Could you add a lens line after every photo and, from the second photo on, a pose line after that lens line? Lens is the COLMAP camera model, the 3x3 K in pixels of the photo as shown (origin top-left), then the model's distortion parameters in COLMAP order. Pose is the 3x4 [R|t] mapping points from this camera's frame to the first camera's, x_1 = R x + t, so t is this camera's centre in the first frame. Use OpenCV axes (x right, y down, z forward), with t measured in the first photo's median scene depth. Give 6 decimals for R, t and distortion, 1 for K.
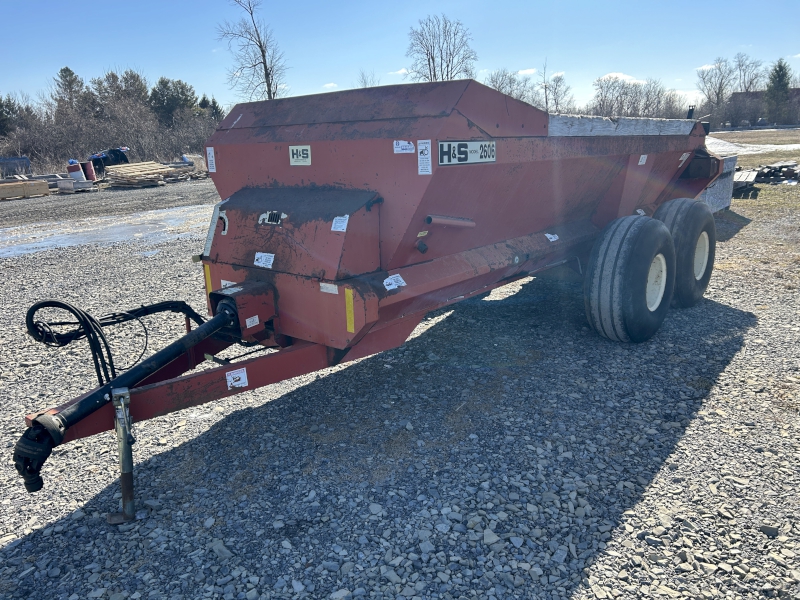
lens RADIAL K [[610.4, 0, 401.1], [0, 610.4, 302.8], [0, 0, 1]] dist [0.138907, -0.227535]
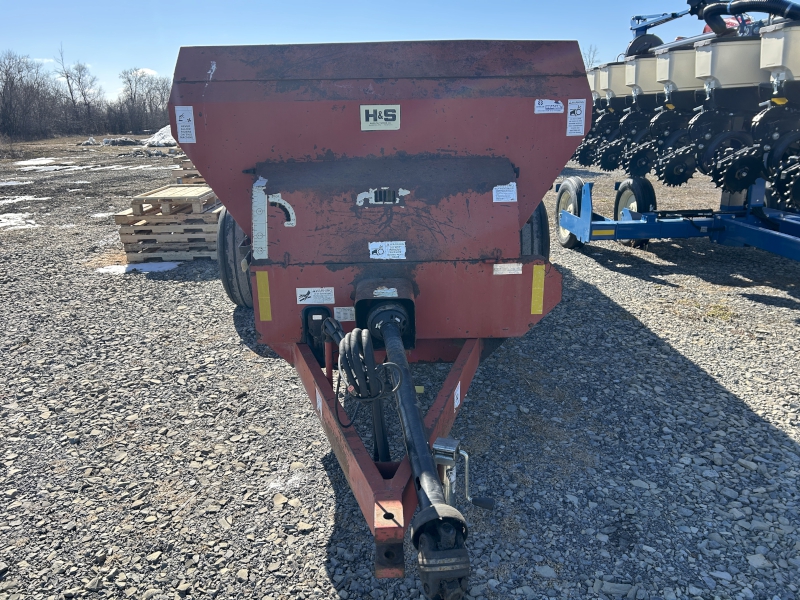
lens RADIAL K [[610.4, 0, 401.1], [0, 610.4, 302.8], [0, 0, 1]] dist [0.138907, -0.227535]
pose [[0.745235, -0.161282, 0.647003, -0.720077], [0.159336, 0.985271, 0.062076, -0.049094], [-0.647485, 0.056830, 0.759957, 0.399286]]
